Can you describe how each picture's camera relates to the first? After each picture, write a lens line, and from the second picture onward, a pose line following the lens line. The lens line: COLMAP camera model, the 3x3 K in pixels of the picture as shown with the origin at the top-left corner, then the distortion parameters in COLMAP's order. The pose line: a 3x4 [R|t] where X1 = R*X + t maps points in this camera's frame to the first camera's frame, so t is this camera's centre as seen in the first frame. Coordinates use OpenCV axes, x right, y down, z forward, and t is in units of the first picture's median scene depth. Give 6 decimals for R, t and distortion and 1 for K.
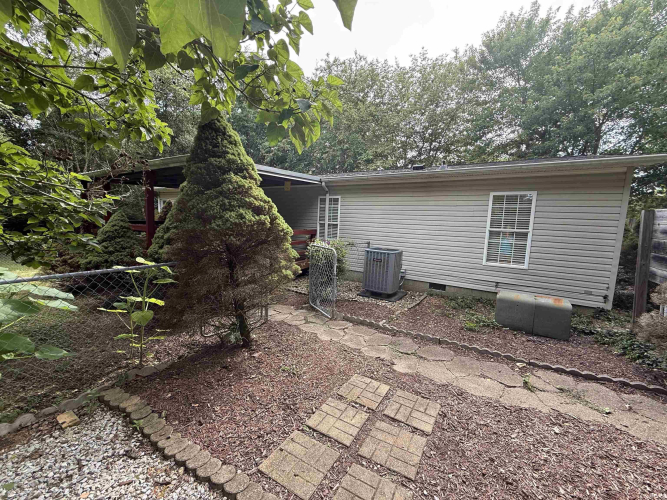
lens RADIAL K [[263.6, 0, 332.7], [0, 263.6, 249.6], [0, 0, 1]] dist [-0.000941, 0.000197]
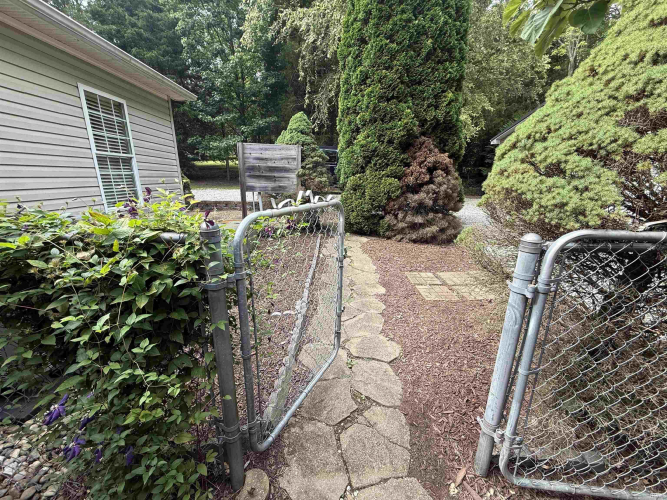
lens RADIAL K [[263.6, 0, 332.7], [0, 263.6, 249.6], [0, 0, 1]] dist [-0.000941, 0.000197]
pose [[-0.562241, -0.268605, 0.782136, -0.258991], [0.050988, 0.932722, 0.356973, -0.061954], [-0.825400, 0.240584, -0.510719, 0.985027]]
